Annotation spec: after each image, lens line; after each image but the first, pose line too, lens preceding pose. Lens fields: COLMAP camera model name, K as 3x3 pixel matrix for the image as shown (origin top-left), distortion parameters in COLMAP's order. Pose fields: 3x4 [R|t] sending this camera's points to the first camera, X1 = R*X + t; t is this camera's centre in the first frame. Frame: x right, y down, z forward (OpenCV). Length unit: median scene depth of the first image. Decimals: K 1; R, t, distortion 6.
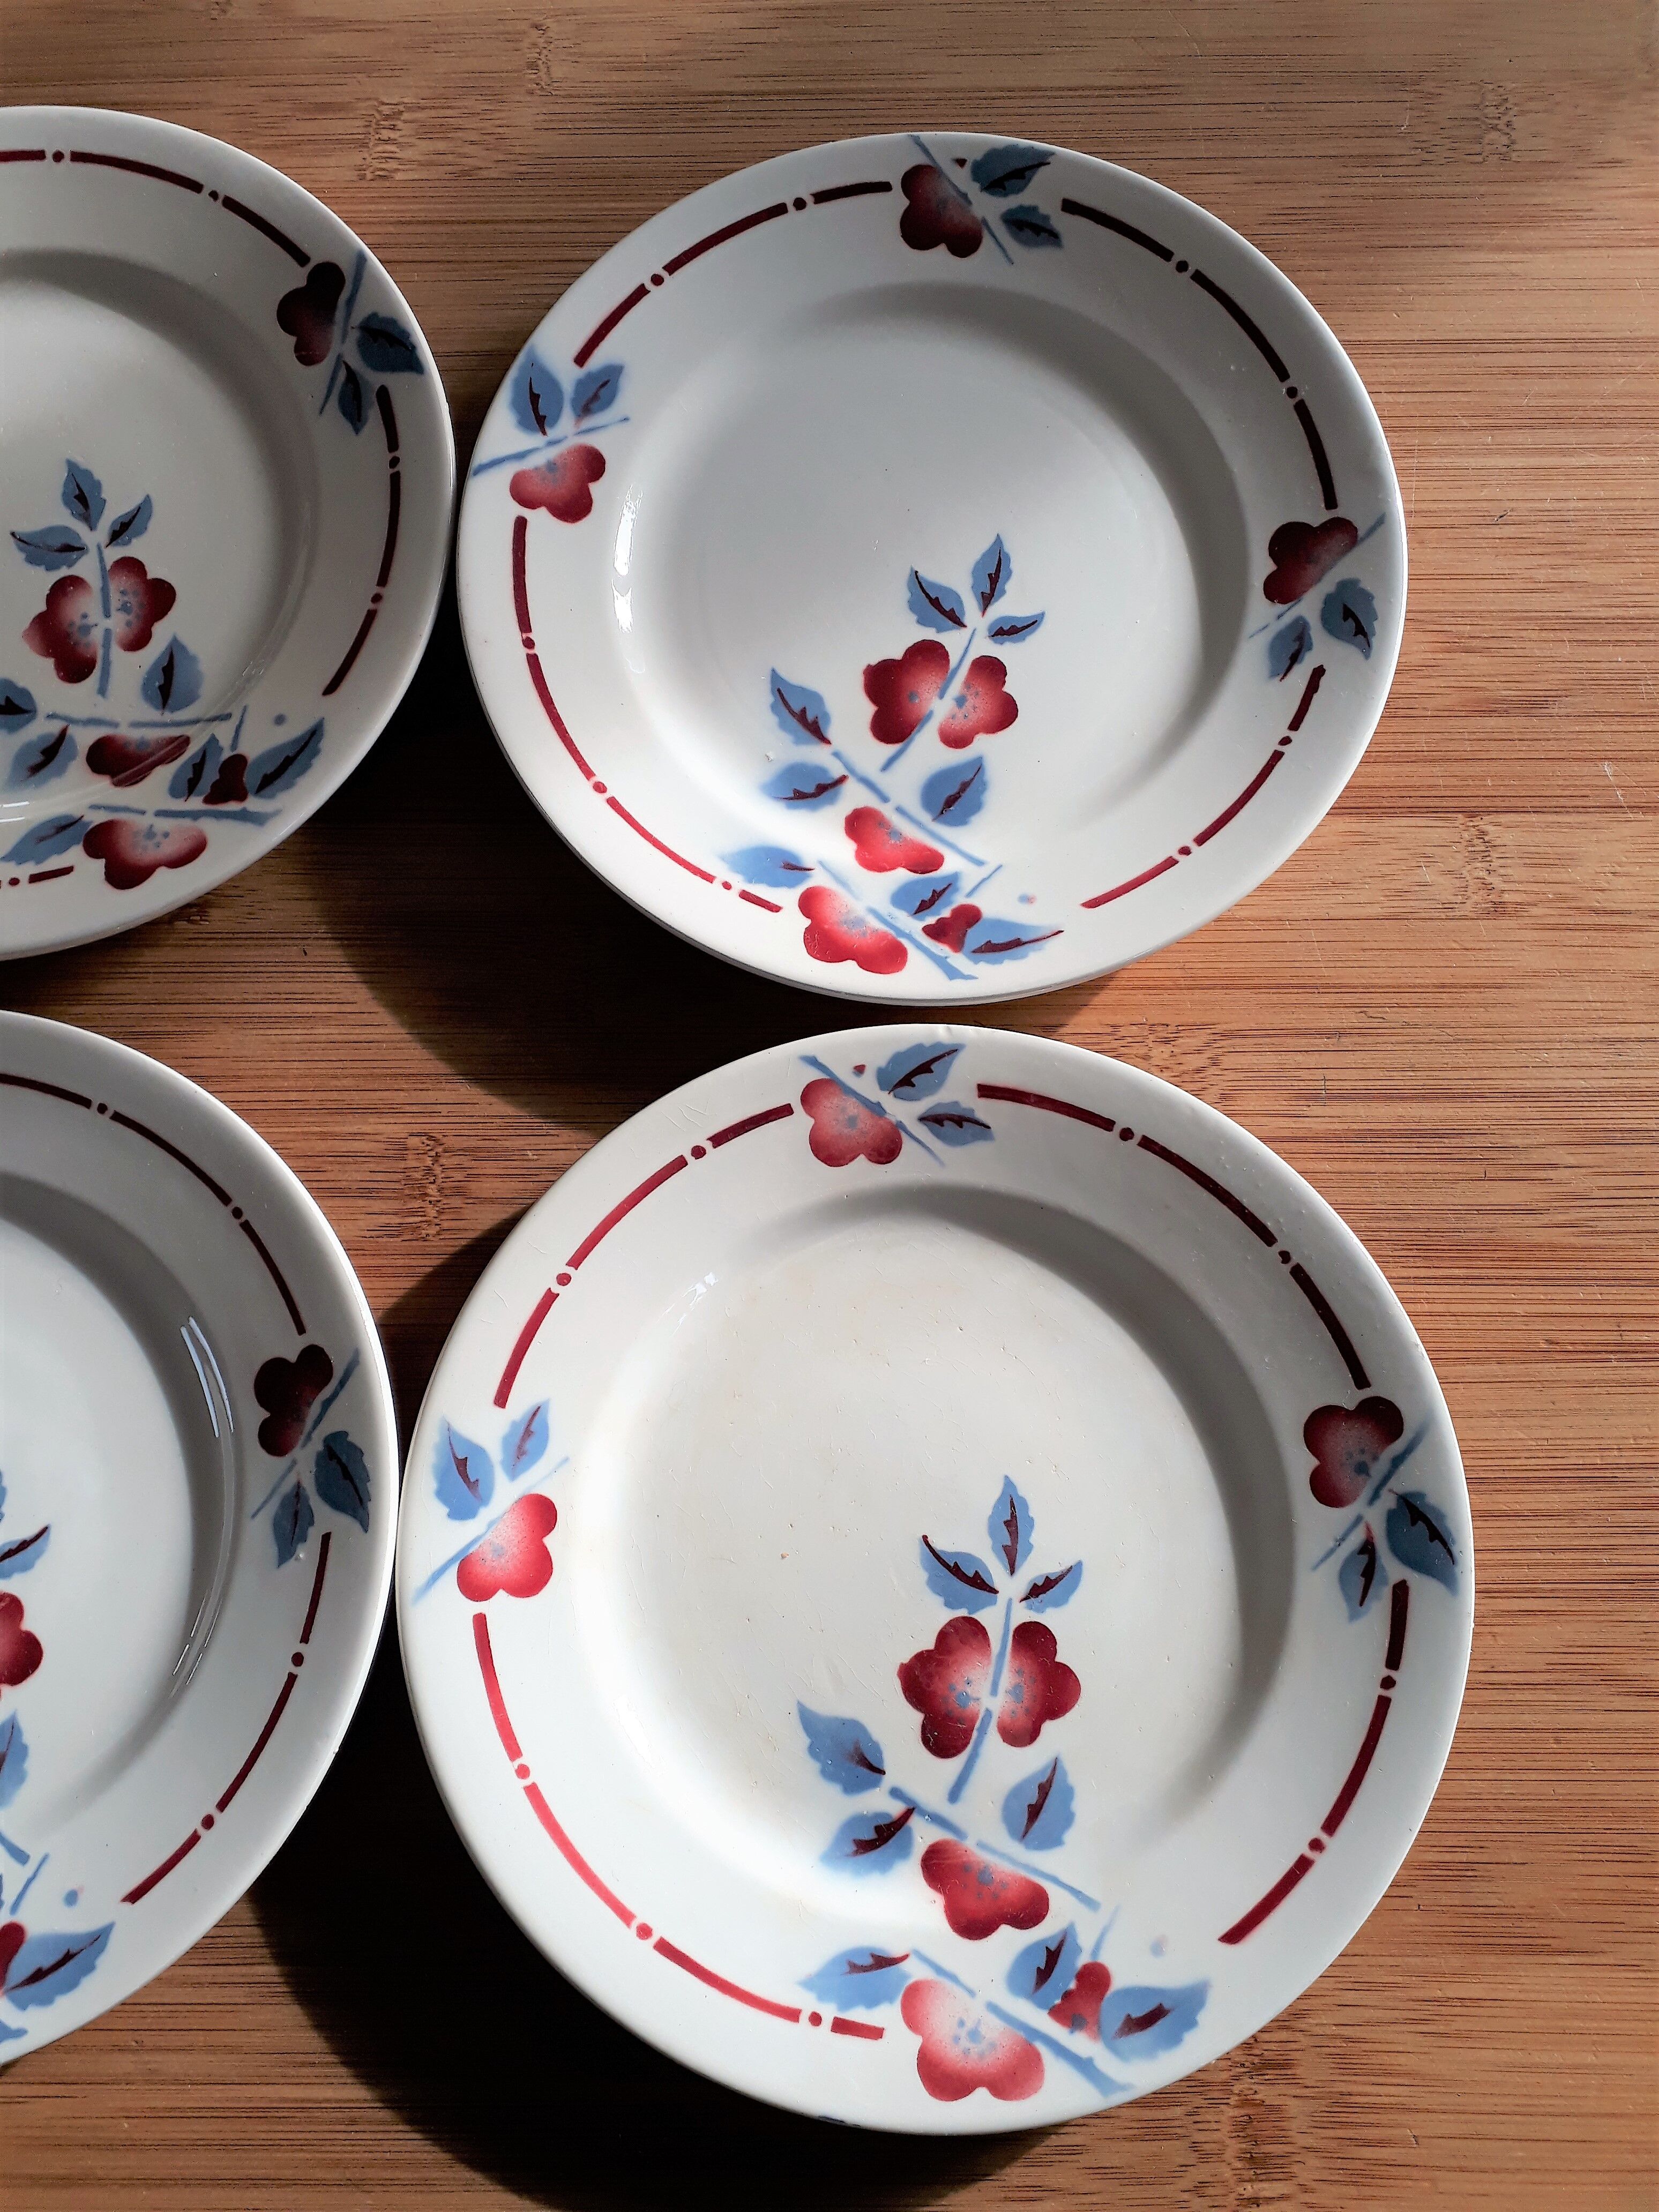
lens RADIAL K [[1799.3, 0, 795.3], [0, 1799.3, 1099.2], [0, 0, 1]] dist [0.040662, -0.041560]
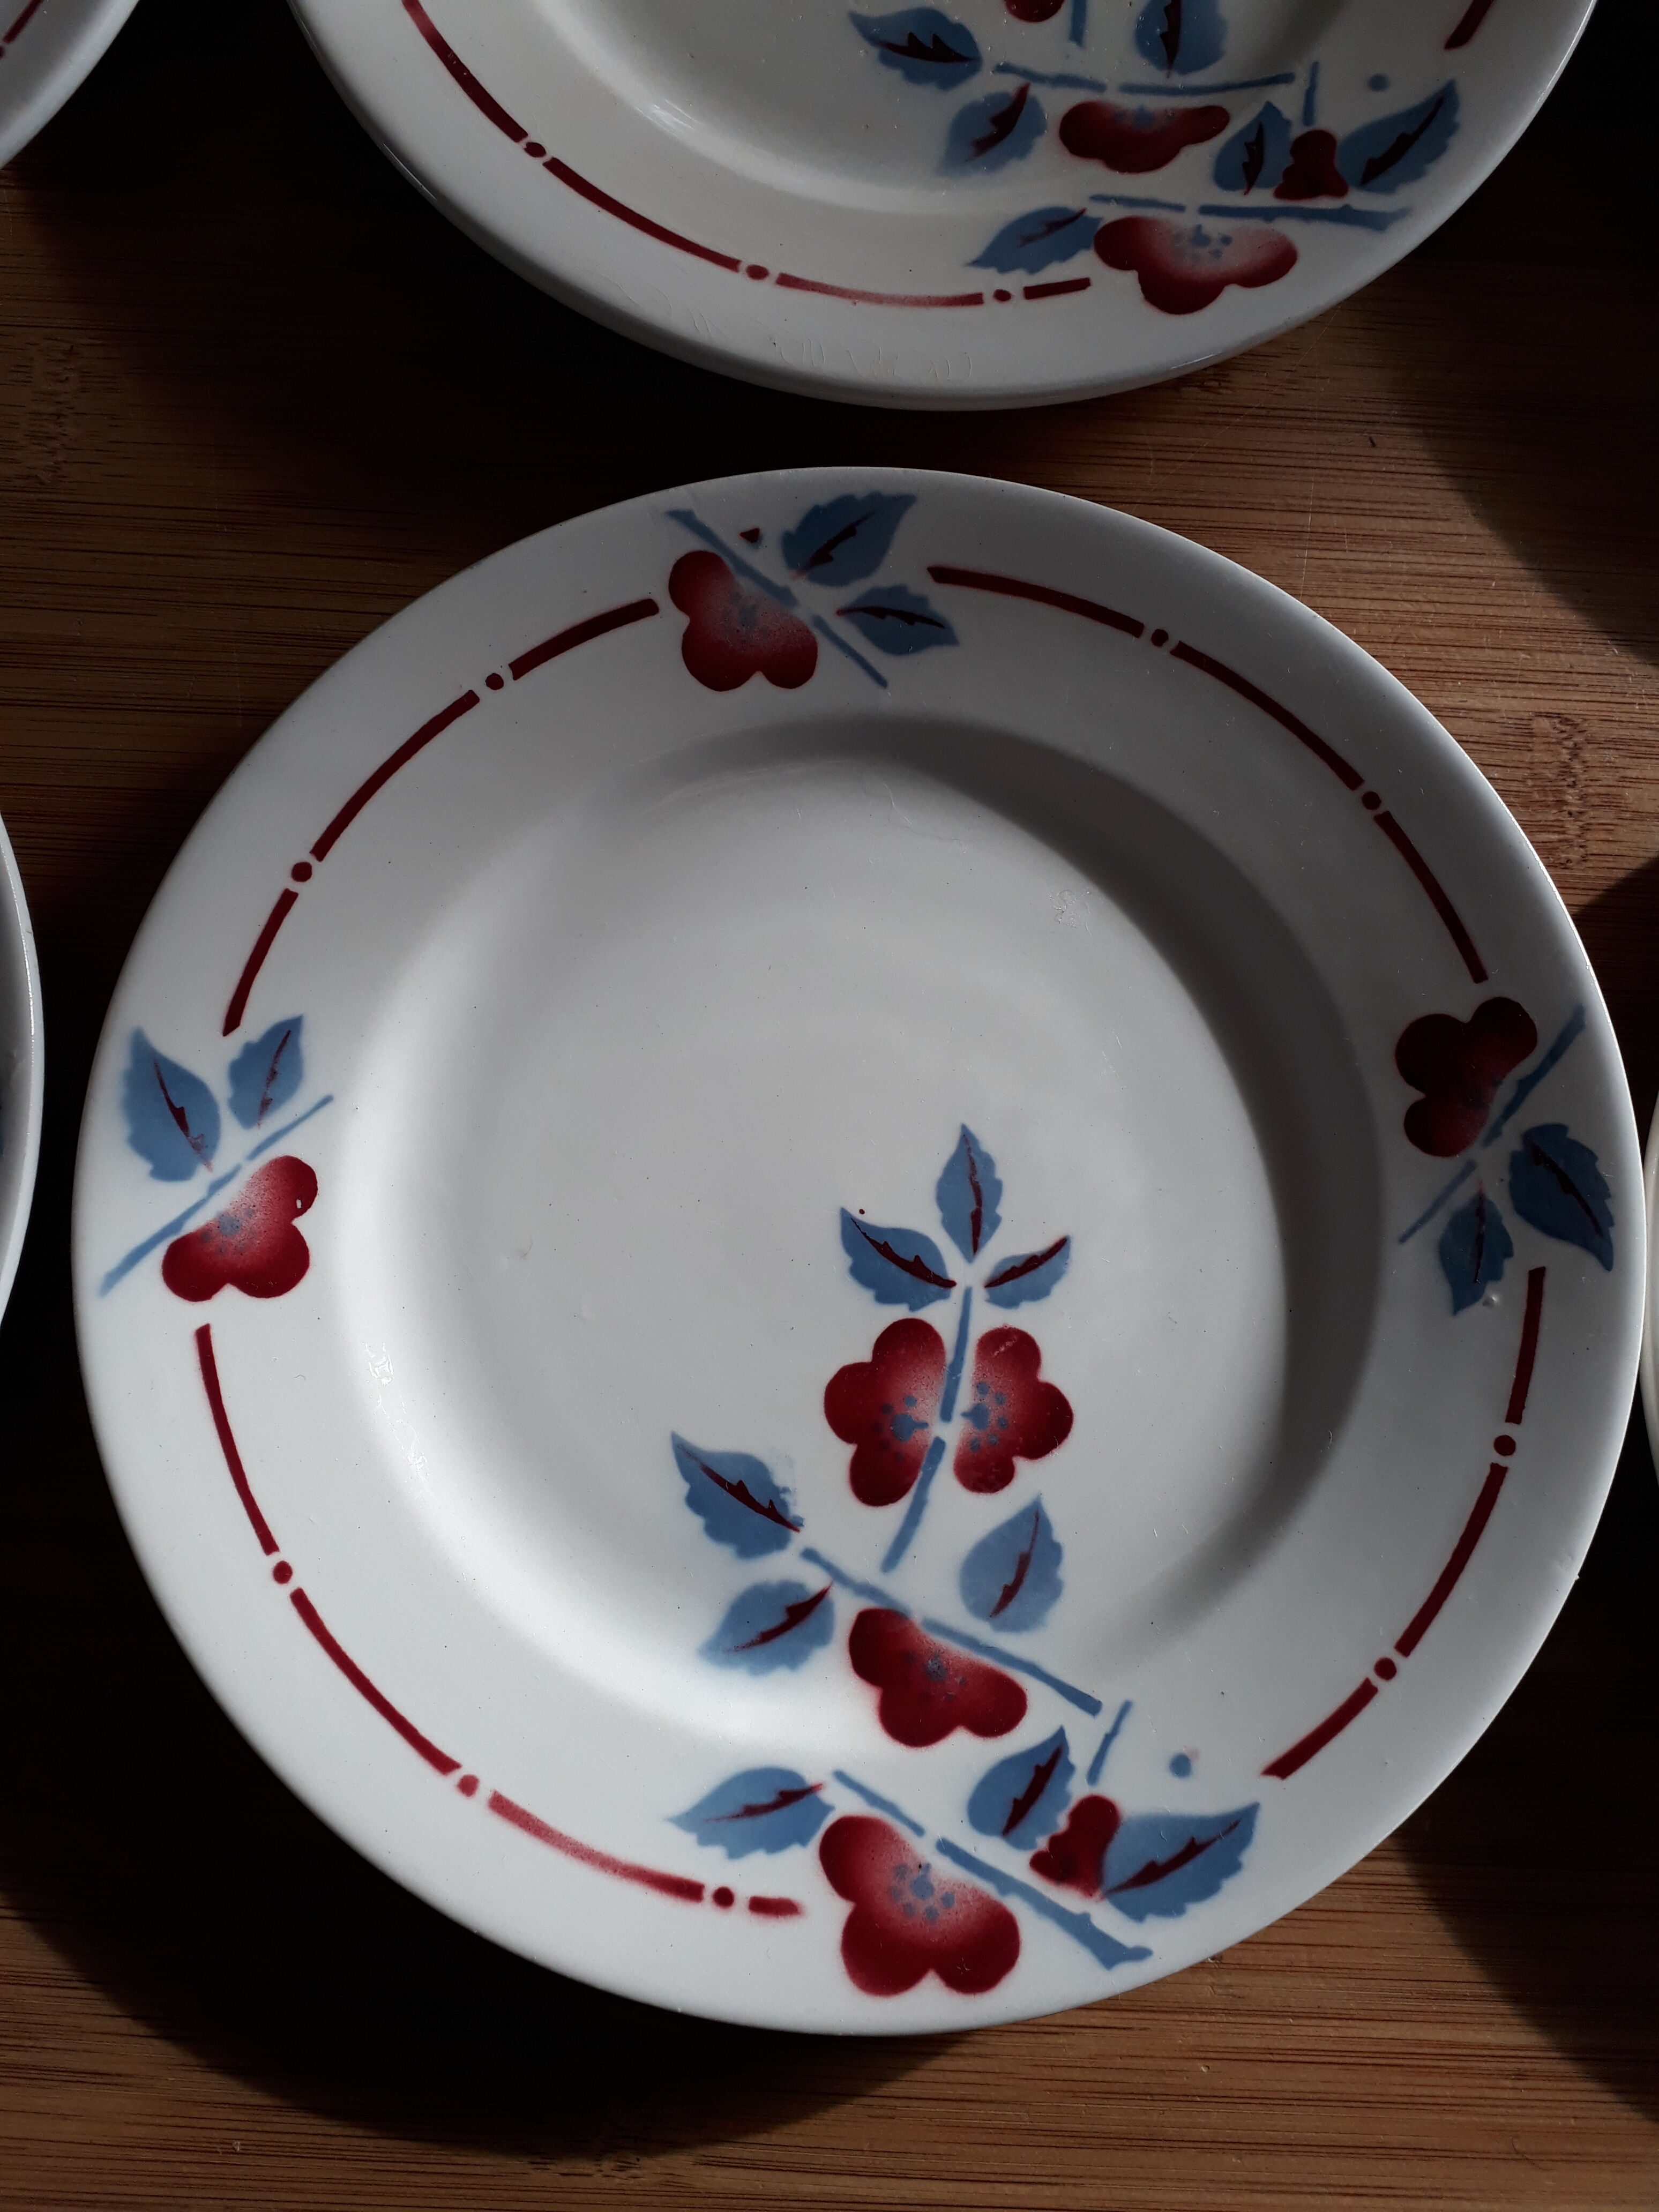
lens RADIAL K [[1788.0, 0, 814.9], [0, 1788.0, 1098.0], [0, 0, 1]] dist [0.026419, -0.036750]
pose [[0.997647, 0.051157, 0.045639, -0.516827], [-0.055547, 0.993357, 0.100777, 0.111936], [-0.040180, -0.103075, 0.993862, 0.312454]]
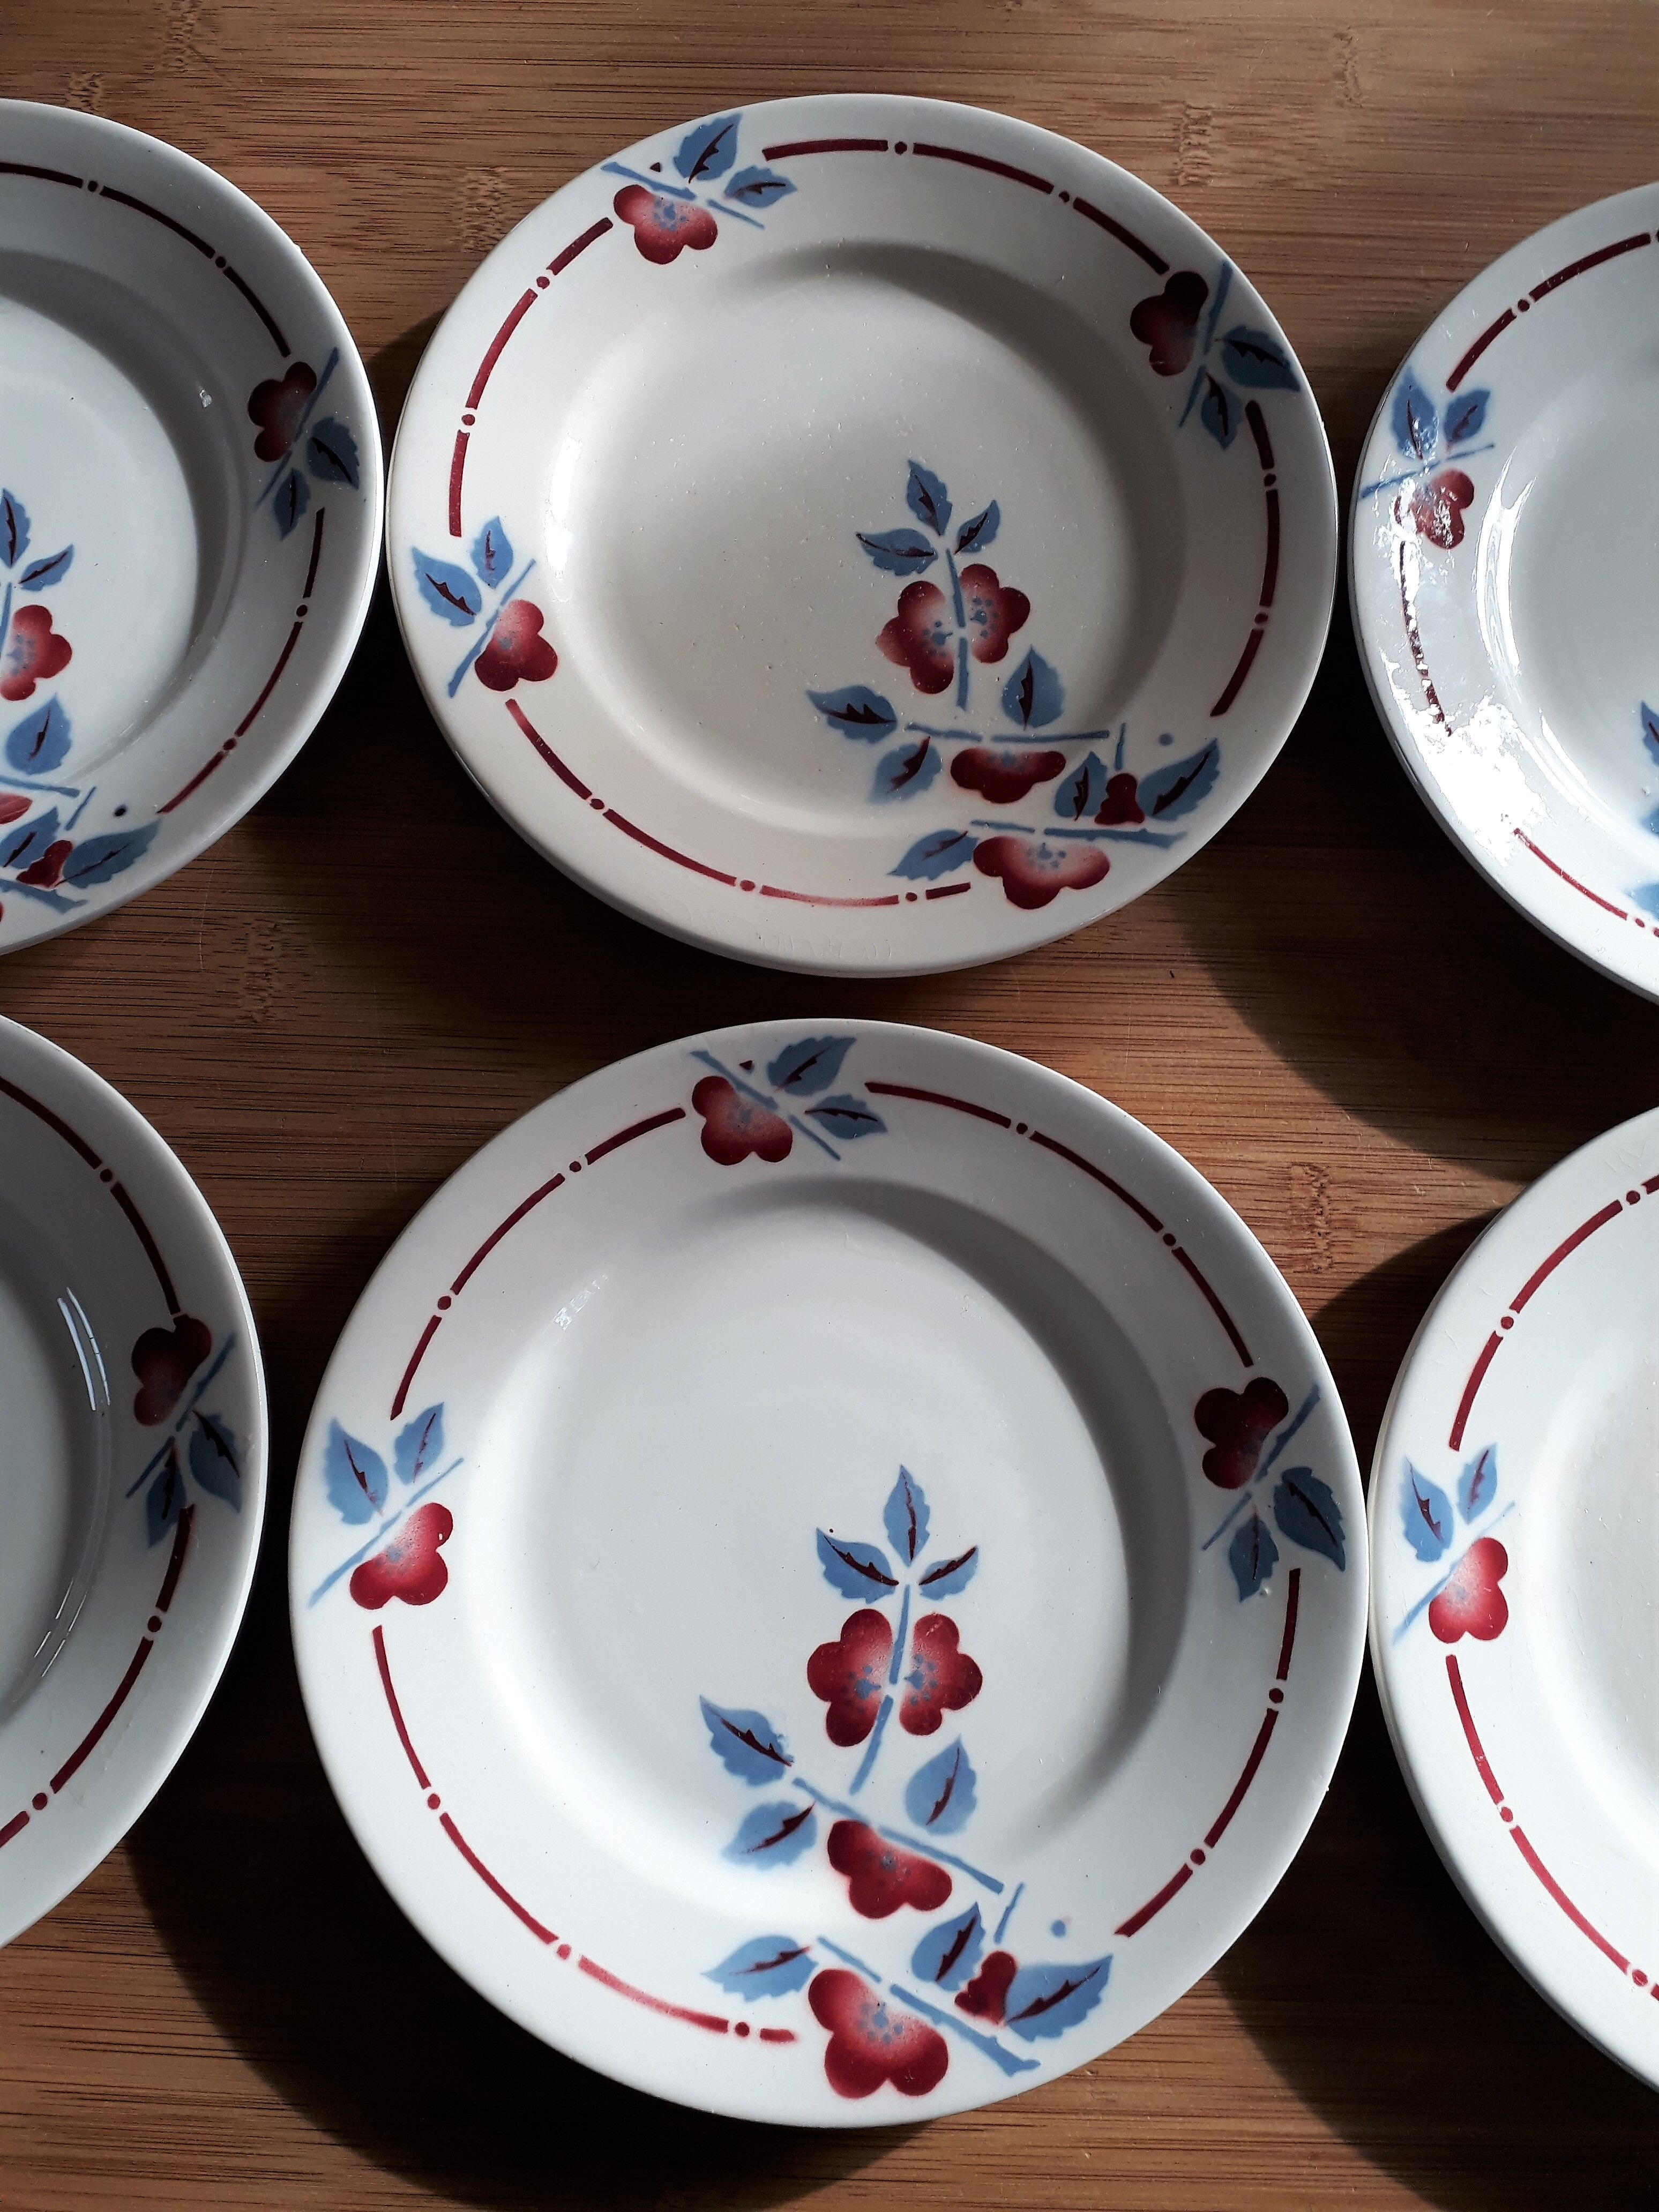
lens RADIAL K [[1799.3, 0, 795.3], [0, 1799.3, 1099.2], [0, 0, 1]] dist [0.040662, -0.041560]
pose [[0.998645, 0.035548, 0.037996, -0.529849], [-0.036160, 0.999225, 0.015540, -0.021711], [-0.037414, -0.016893, 0.999157, 0.018451]]
